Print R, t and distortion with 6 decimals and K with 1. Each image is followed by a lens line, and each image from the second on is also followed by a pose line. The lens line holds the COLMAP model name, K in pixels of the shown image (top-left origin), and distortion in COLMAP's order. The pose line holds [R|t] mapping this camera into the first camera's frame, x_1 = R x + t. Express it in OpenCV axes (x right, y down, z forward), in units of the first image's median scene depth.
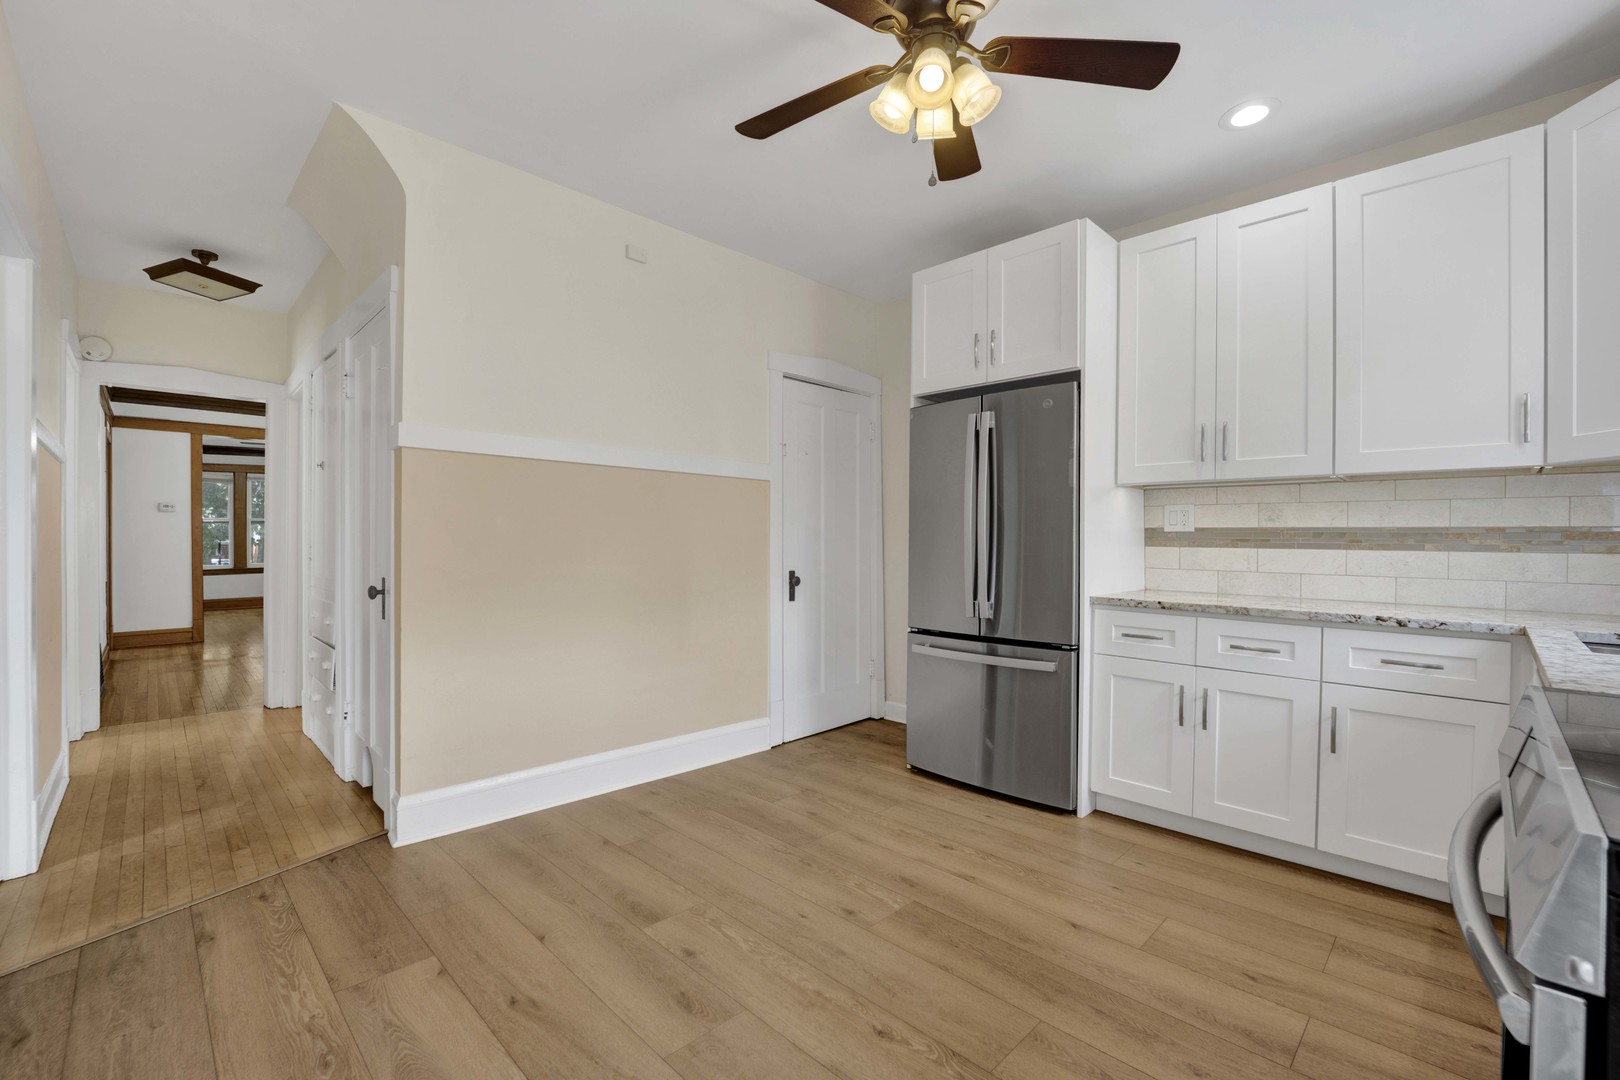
lens RADIAL K [[722.9, 0, 810.0], [0, 722.9, 540.0], [0, 0, 1]] dist [-0.001623, -0.012398]
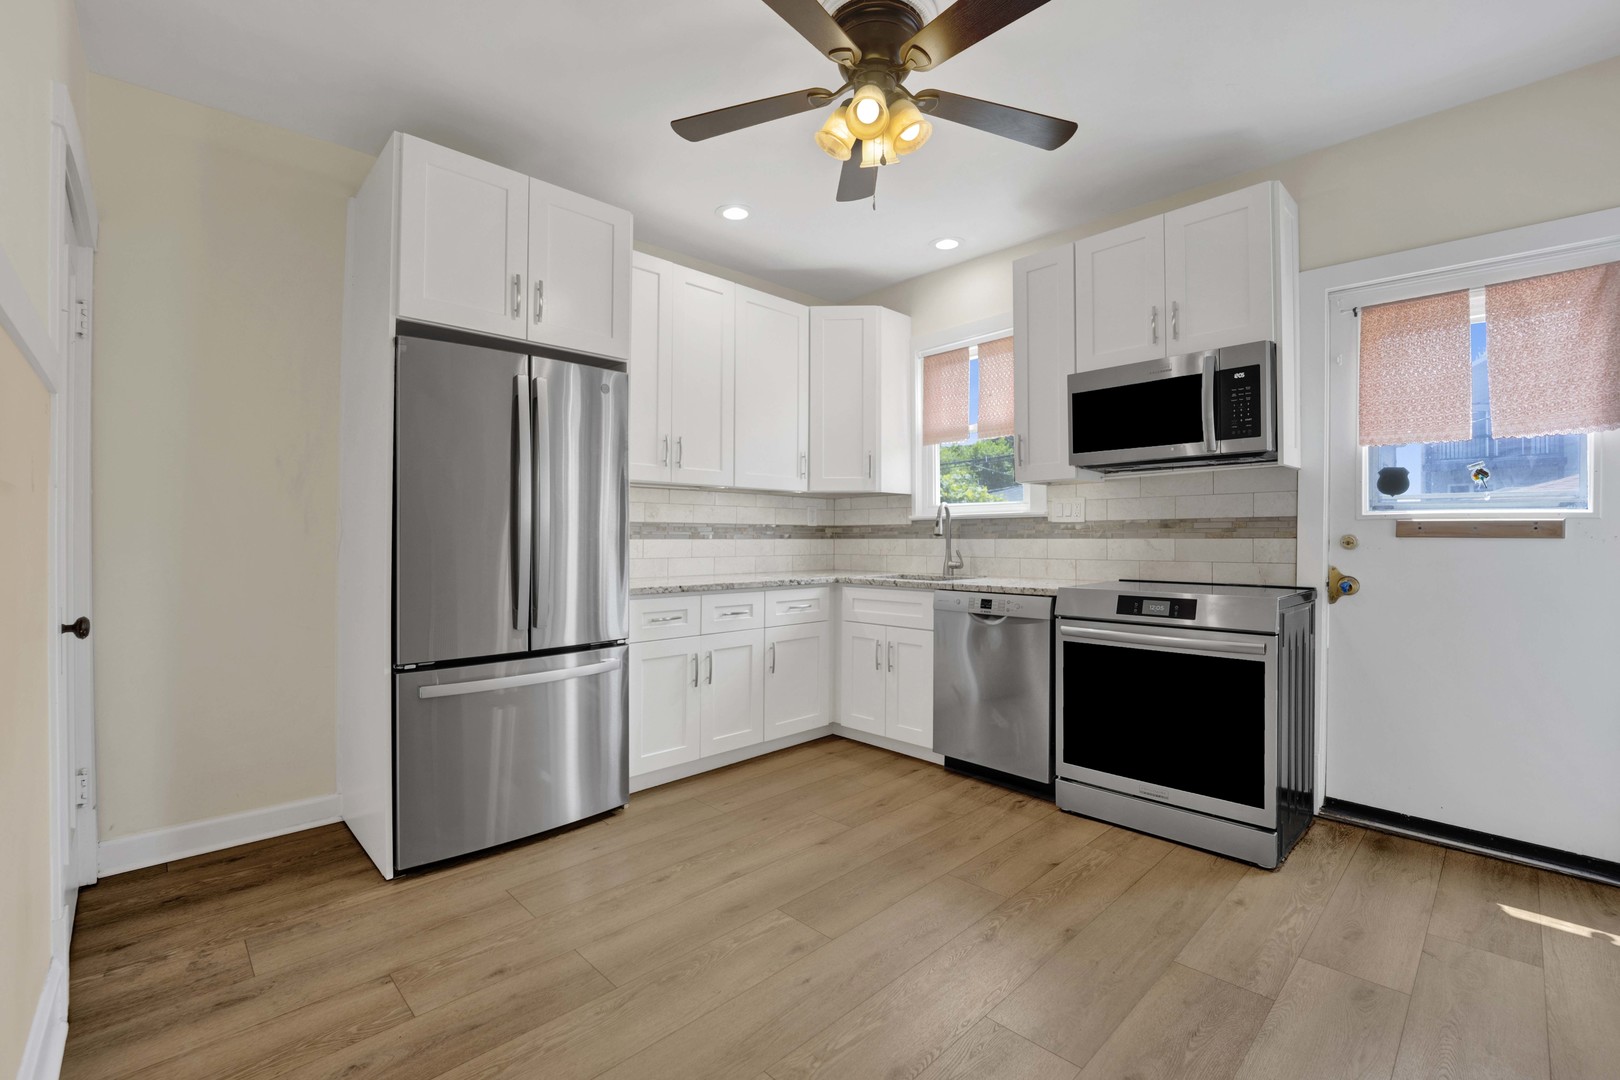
lens RADIAL K [[722.9, 0, 810.0], [0, 722.9, 540.0], [0, 0, 1]] dist [-0.001623, -0.012398]
pose [[-0.019246, -0.013747, 0.999720, -0.709196], [0.000403, 0.999905, 0.013757, -0.004364], [-0.999815, 0.000668, -0.019239, 0.850273]]
